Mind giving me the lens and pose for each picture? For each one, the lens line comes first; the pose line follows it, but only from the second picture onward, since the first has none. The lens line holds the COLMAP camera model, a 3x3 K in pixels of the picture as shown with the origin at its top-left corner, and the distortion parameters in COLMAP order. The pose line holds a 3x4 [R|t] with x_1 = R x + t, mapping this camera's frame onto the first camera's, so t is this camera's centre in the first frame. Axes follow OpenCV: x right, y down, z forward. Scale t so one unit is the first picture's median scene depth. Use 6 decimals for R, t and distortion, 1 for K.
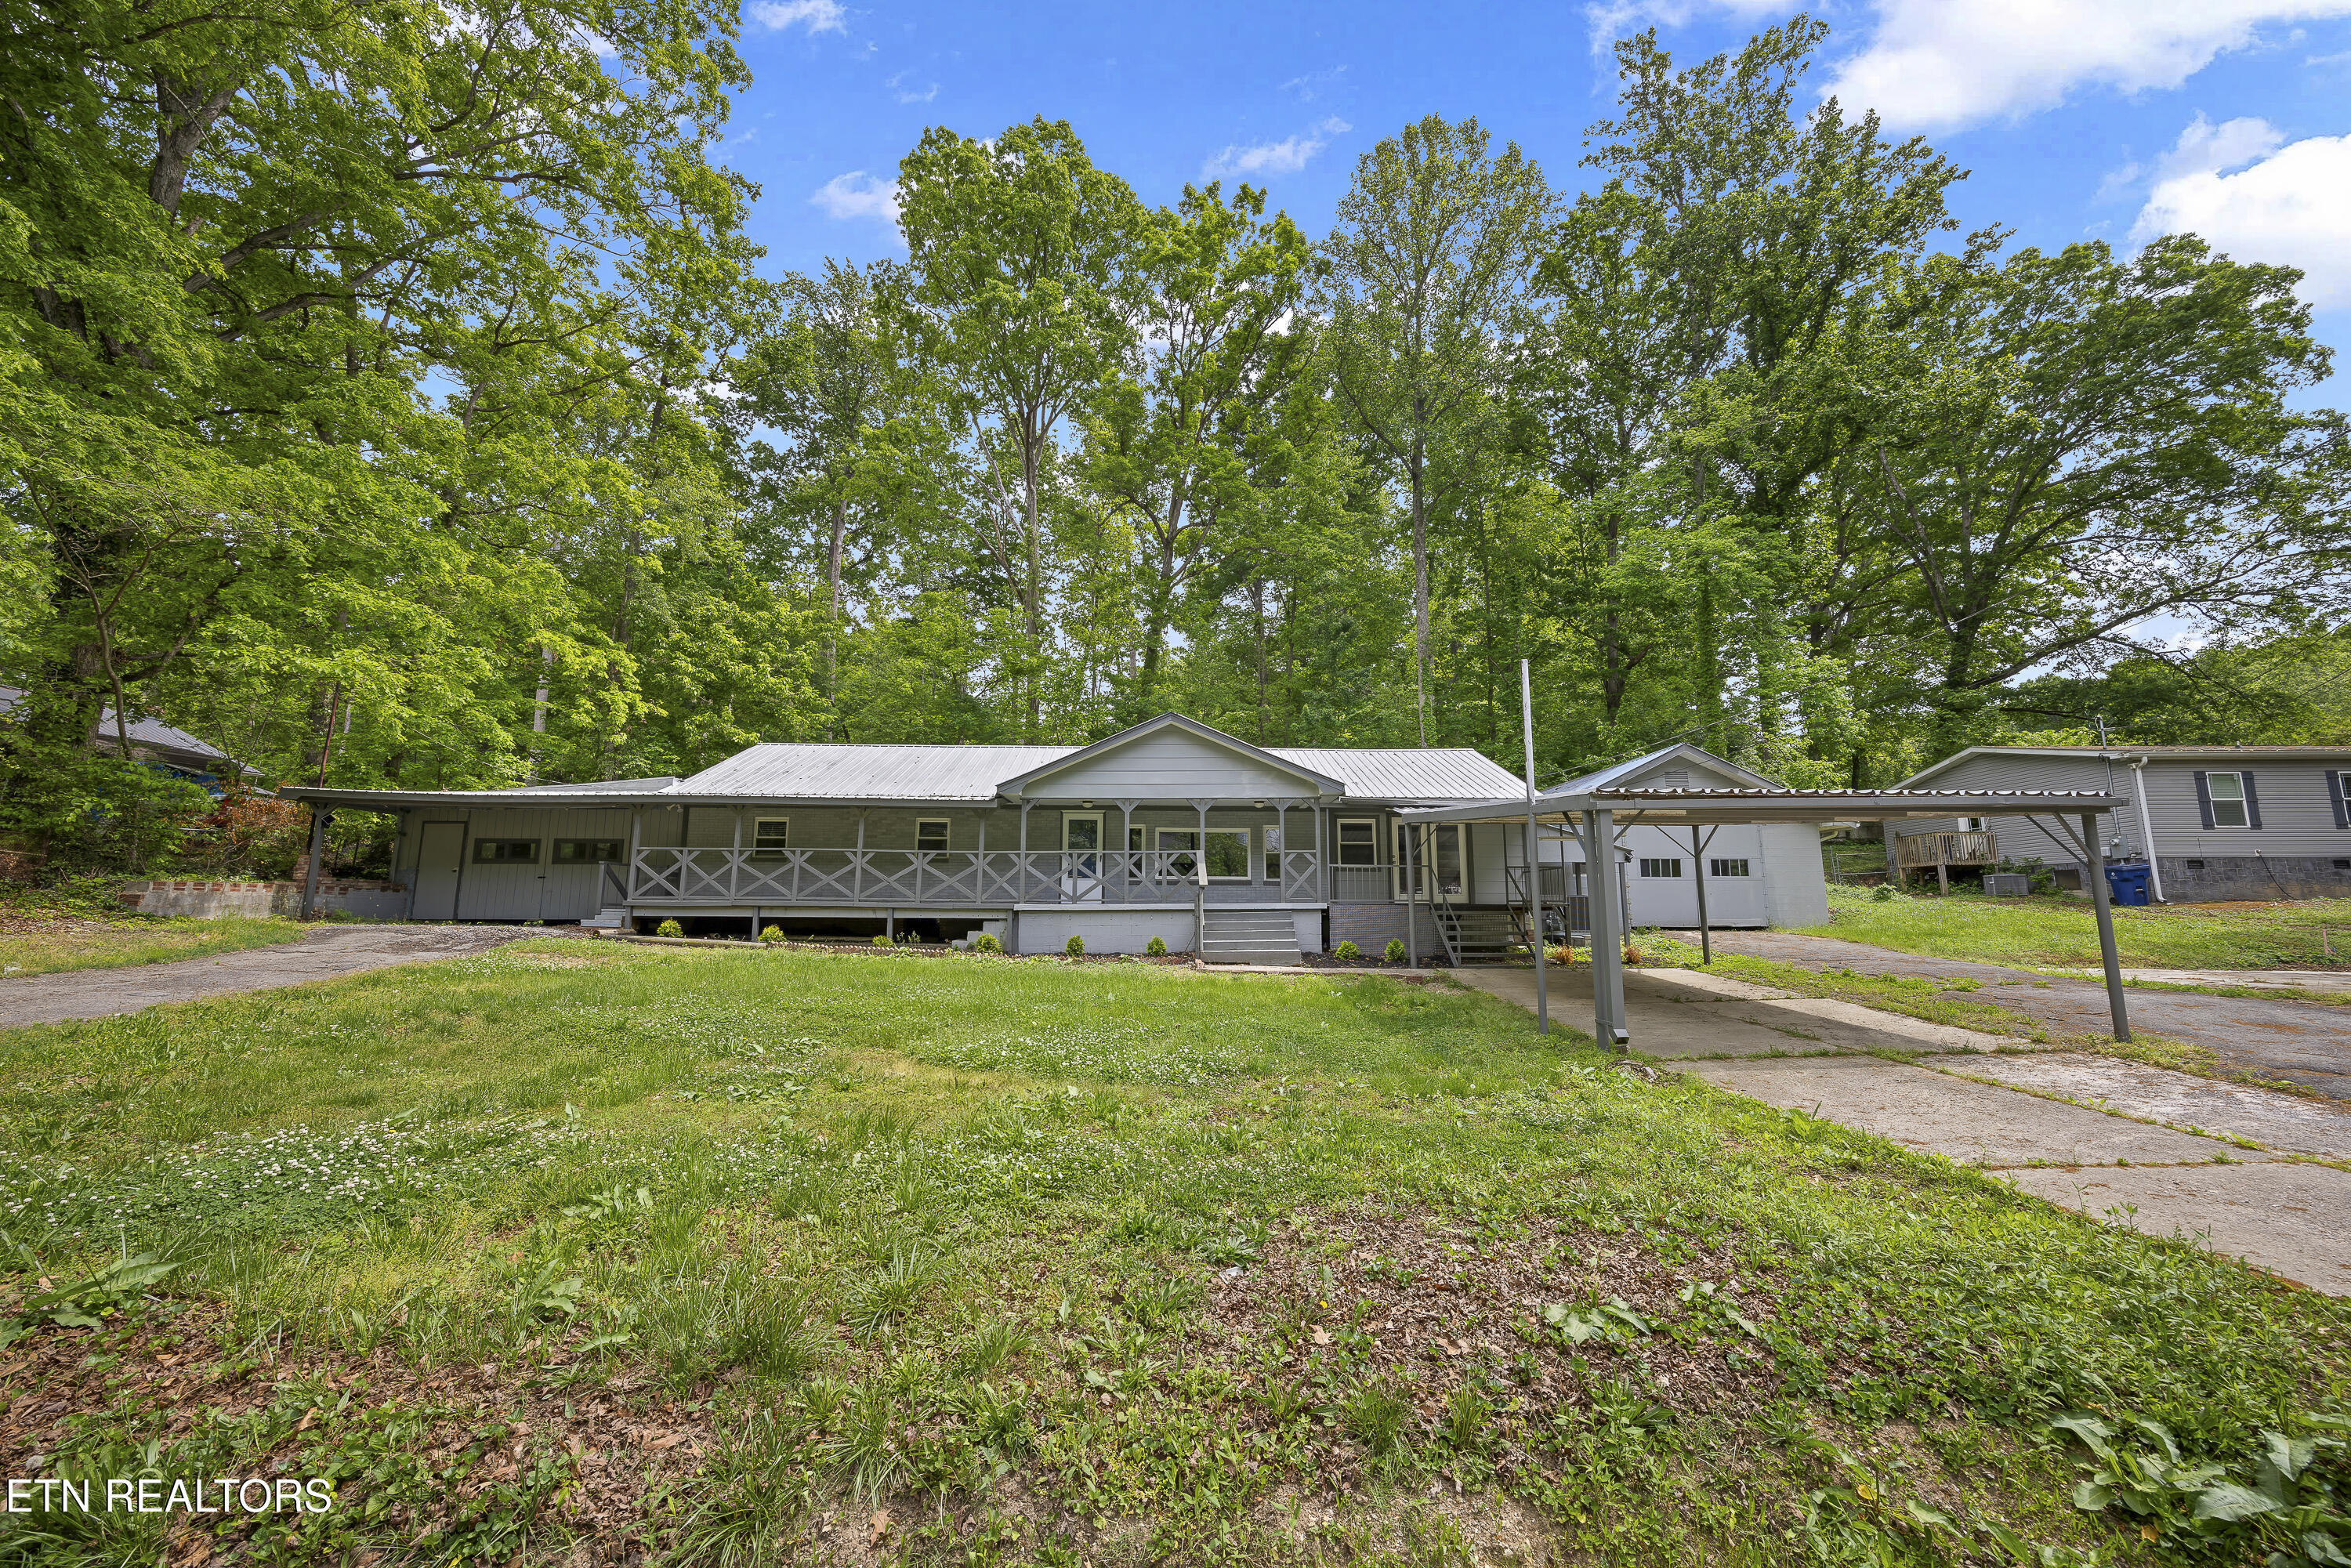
lens RADIAL K [[906.2, 0, 1177.2], [0, 906.2, 767.1], [0, 0, 1]] dist [-0.003292, -0.000152]
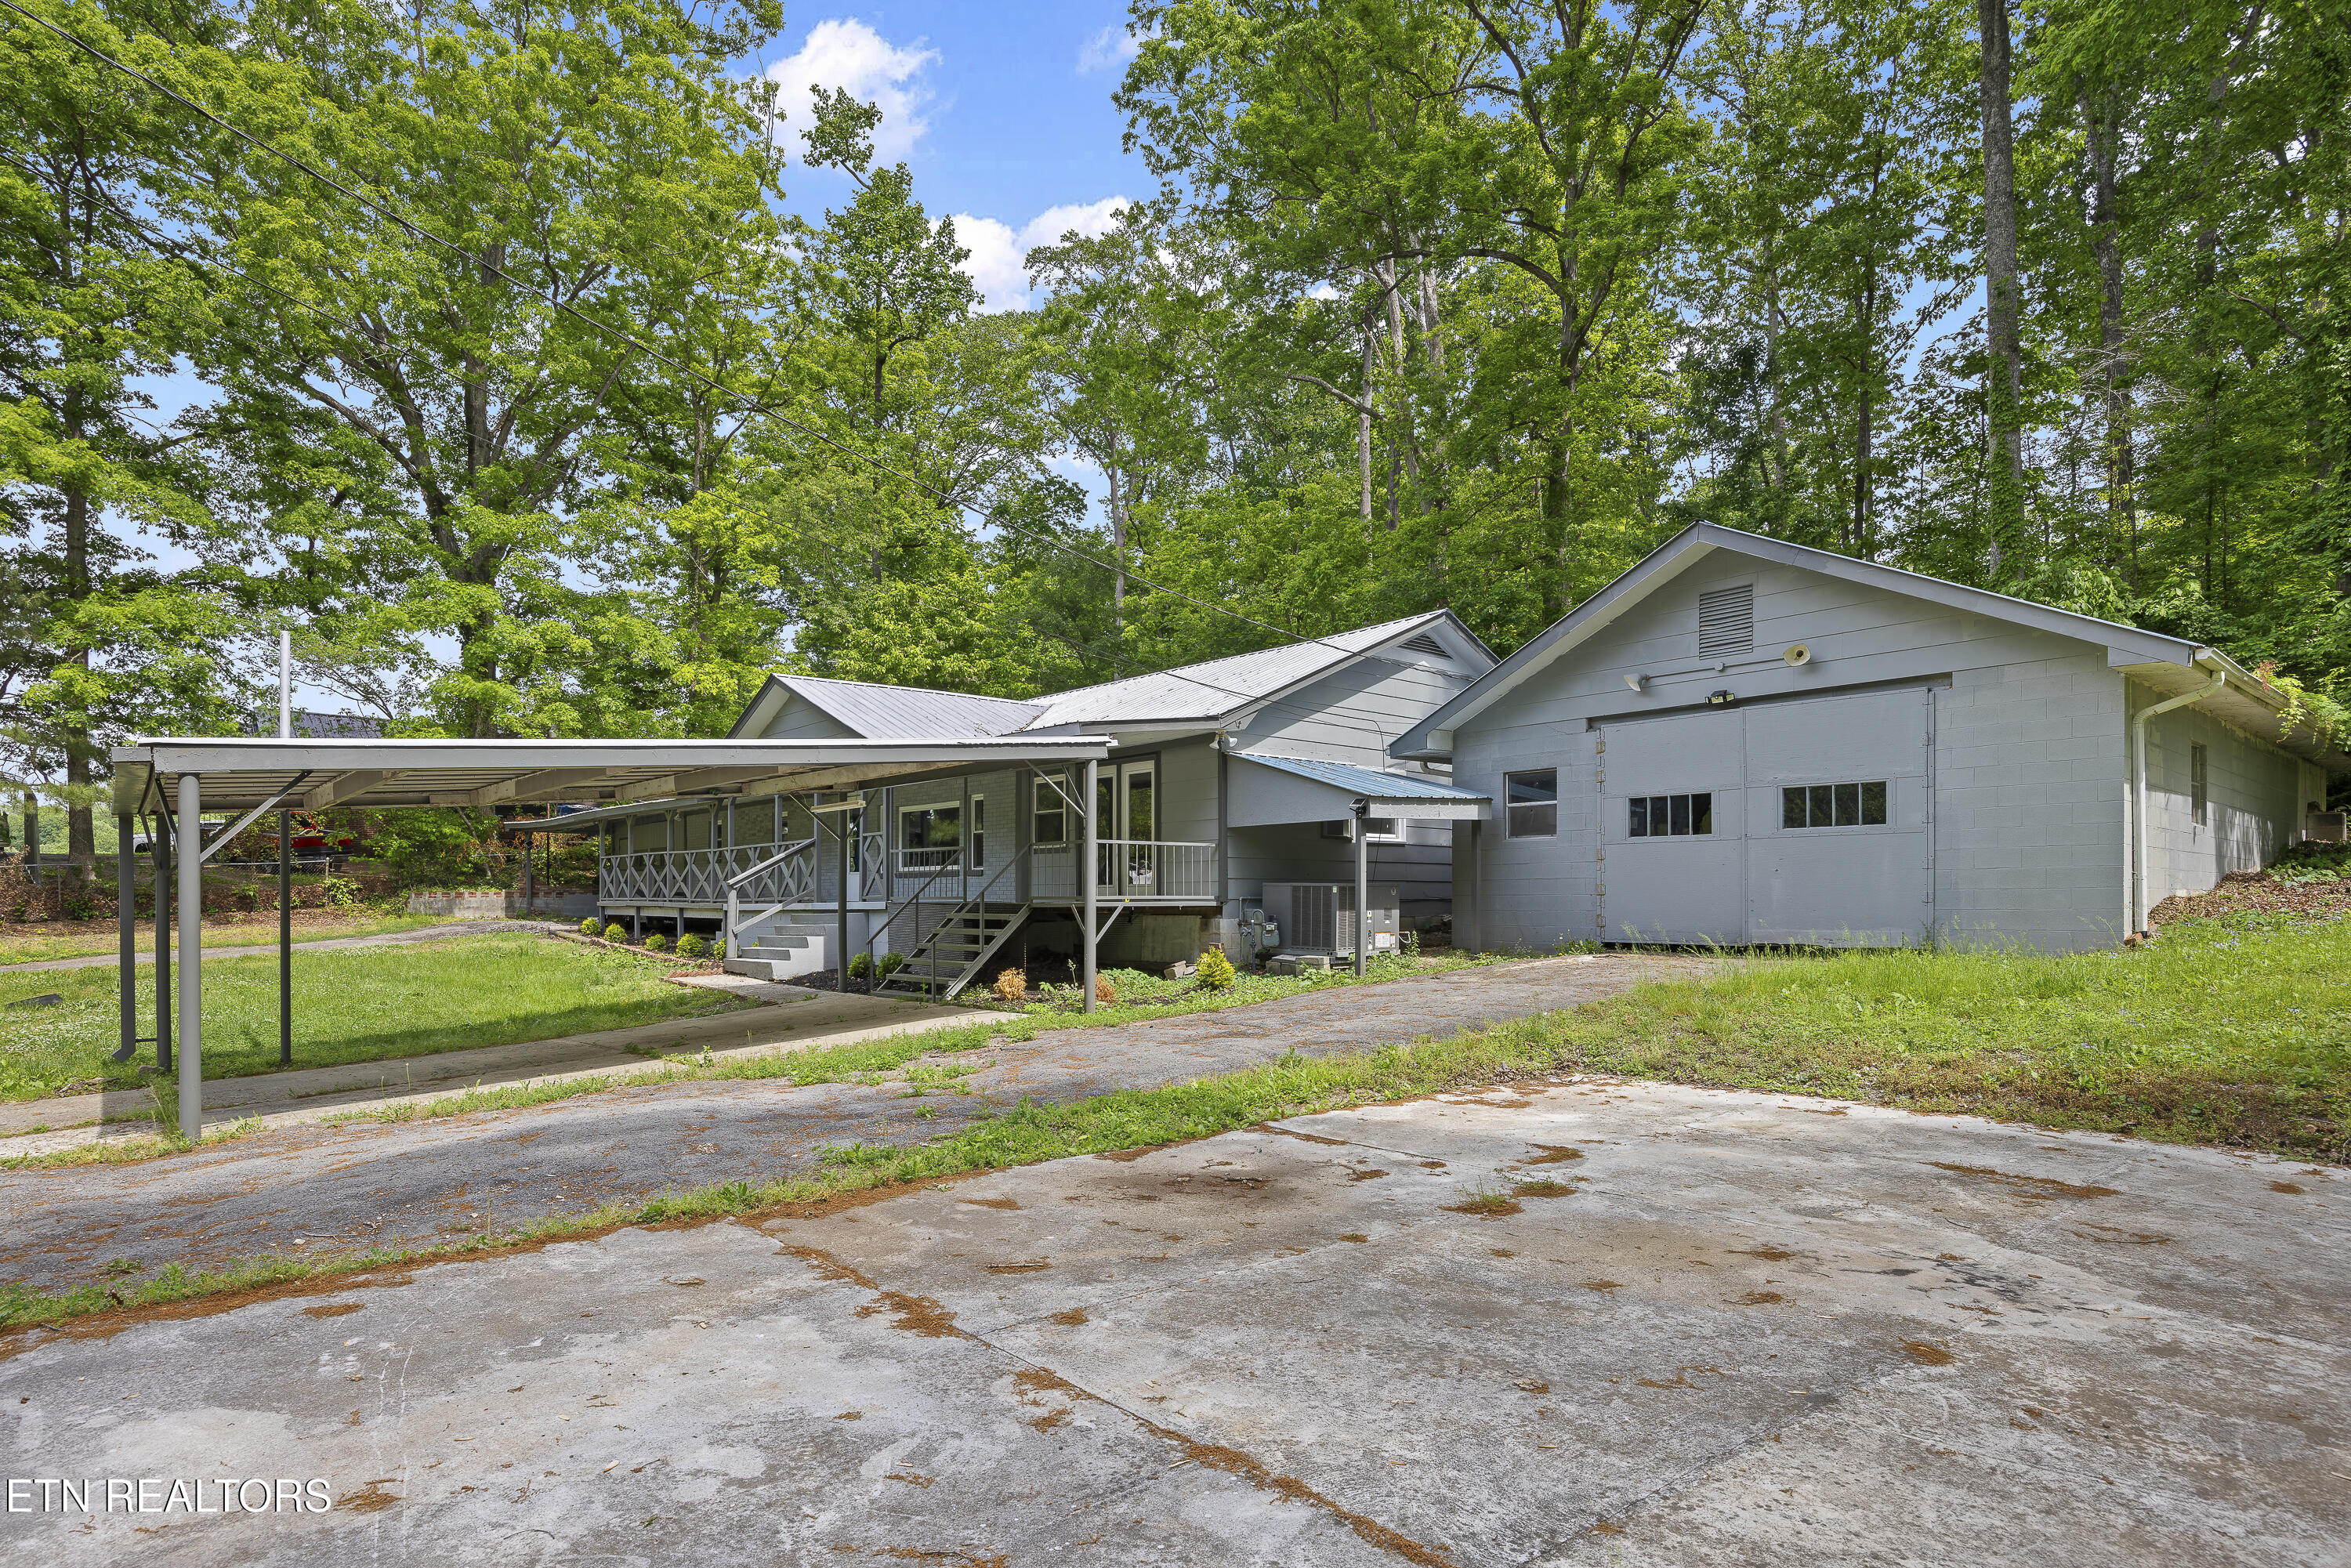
lens RADIAL K [[1256.3, 0, 1182.7], [0, 1256.3, 911.8], [0, 0, 1]] dist [0.005666, 0.000052]
pose [[0.631727, 0.002193, -0.775188, 0.864049], [0.127051, 0.986181, 0.106328, 0.061347], [0.764709, -0.165658, 0.622718, 0.418570]]
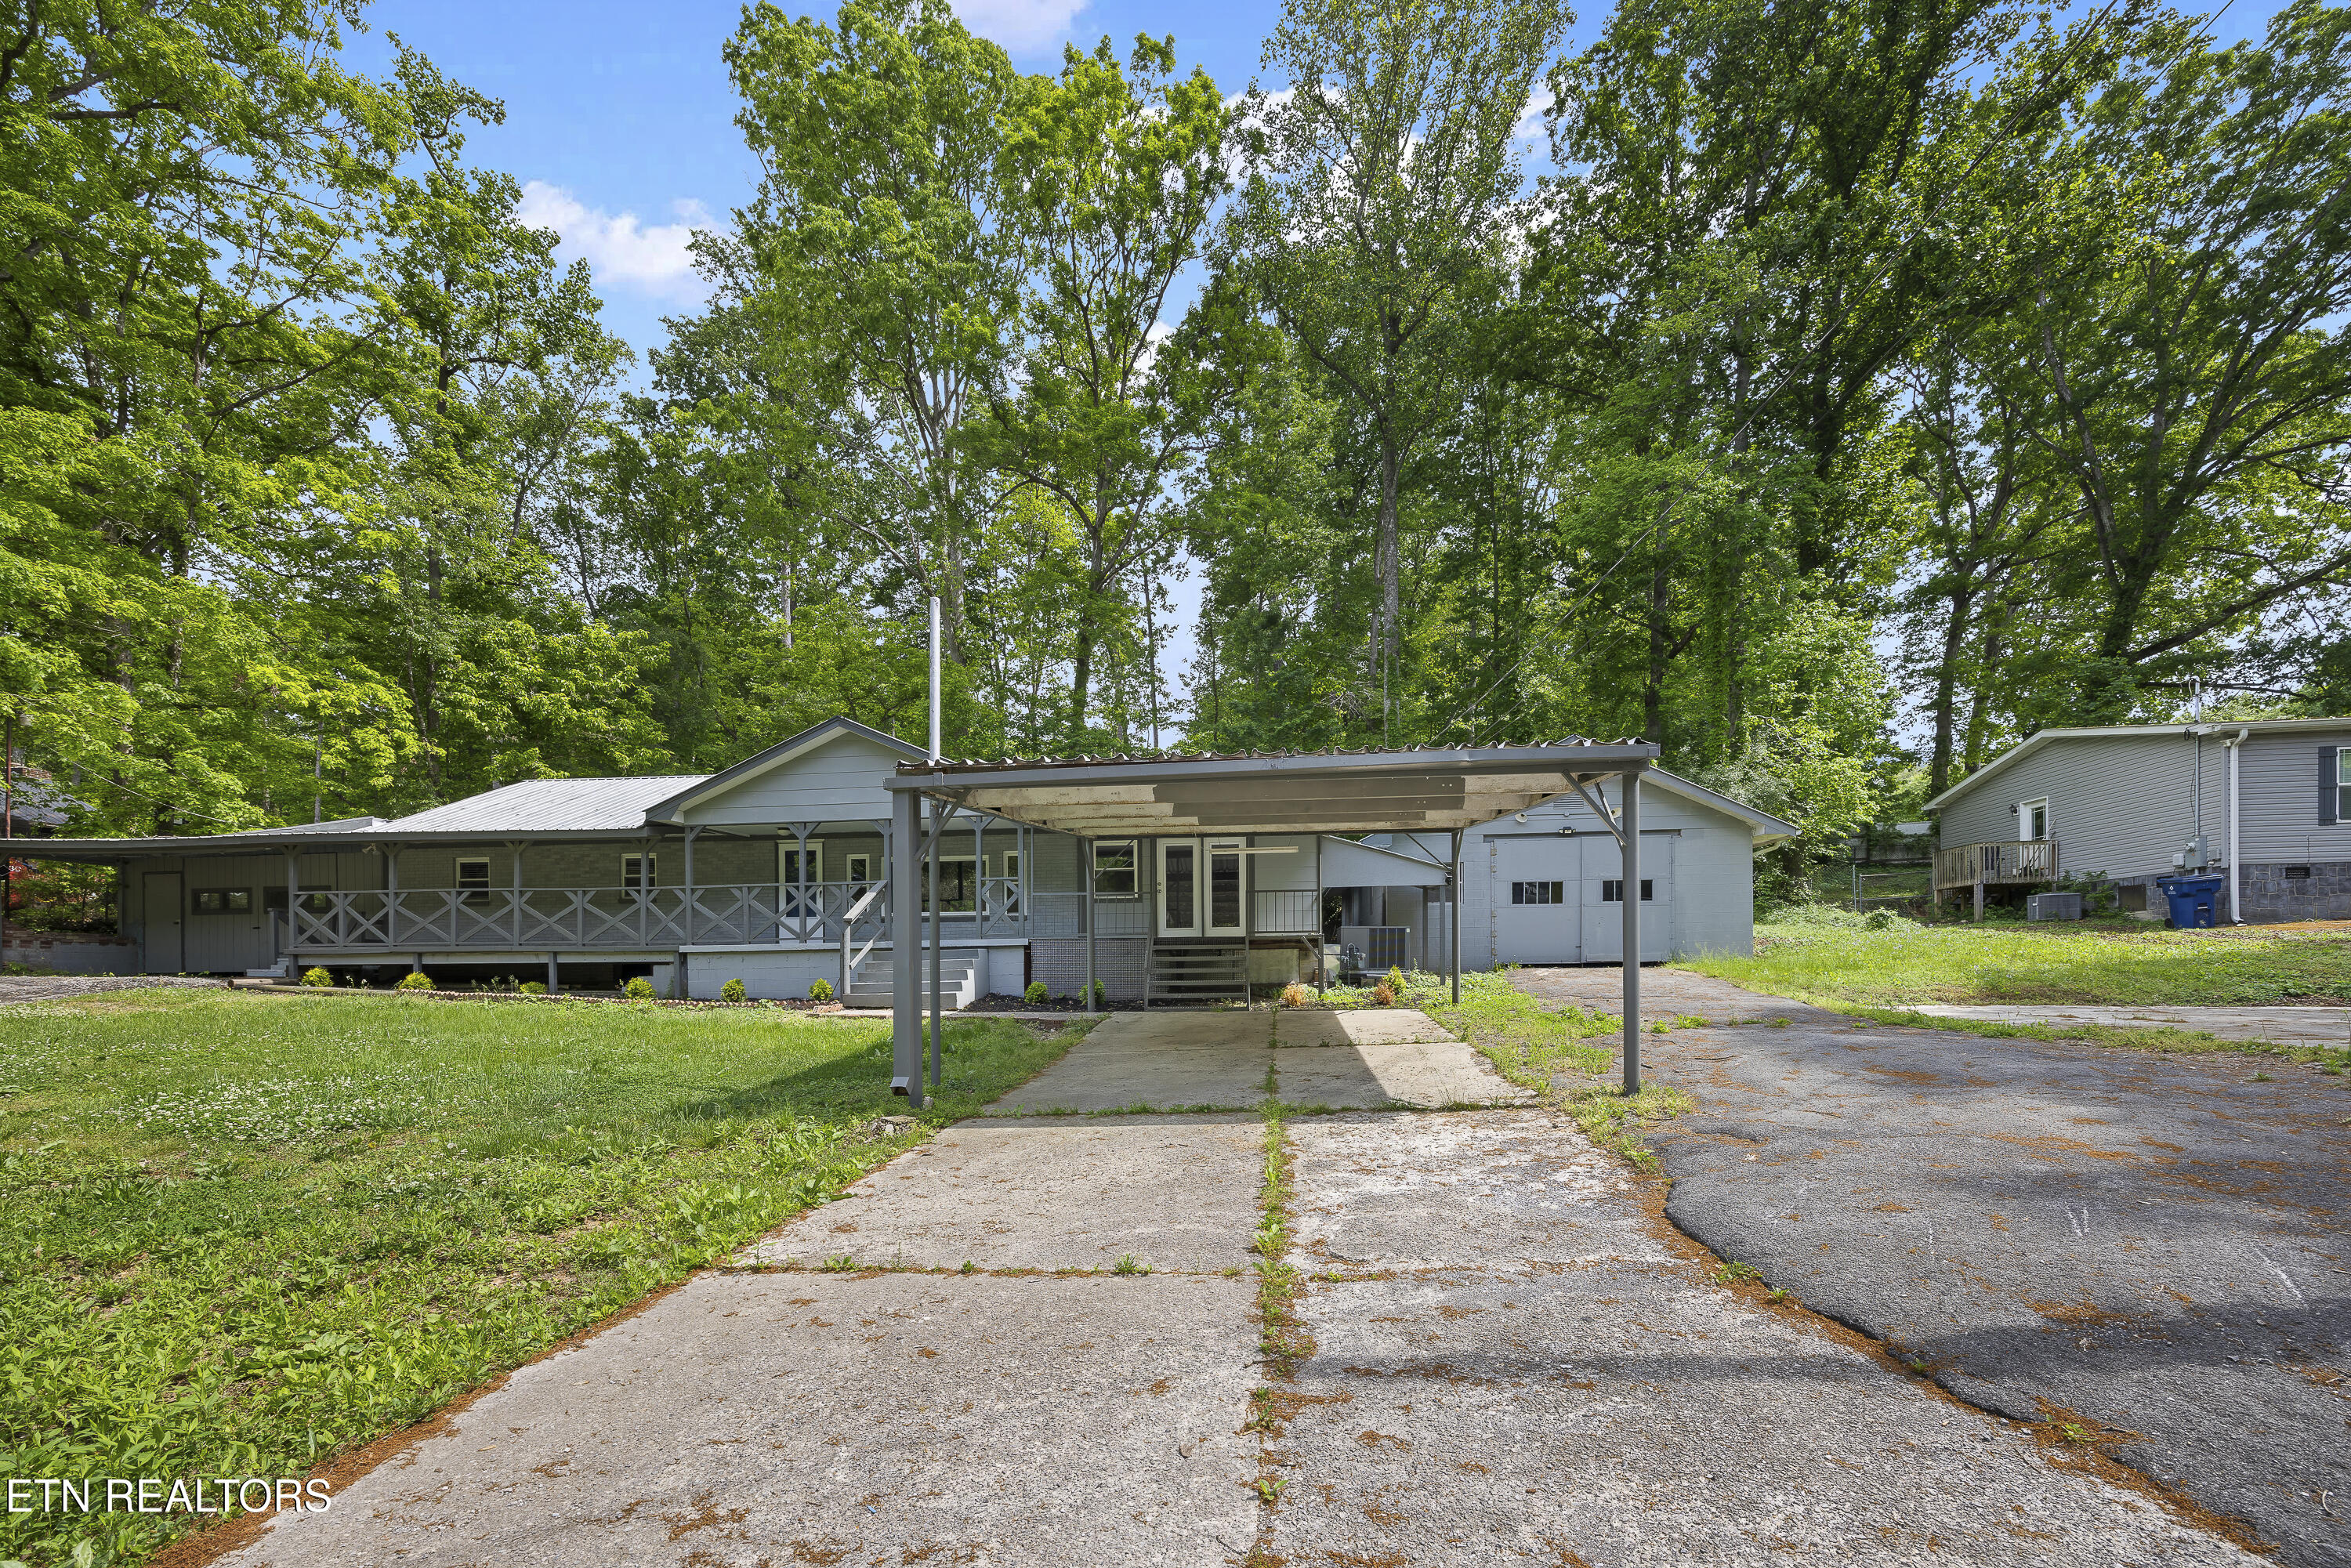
lens RADIAL K [[988.7, 0, 1191.9], [0, 988.7, 965.4], [0, 0, 1]] dist [-0.003375, 0.000023]
pose [[0.992332, -0.014757, -0.122713, 0.332732], [0.033533, 0.987753, 0.152382, 0.029926], [0.118961, -0.155328, 0.980674, 0.080670]]
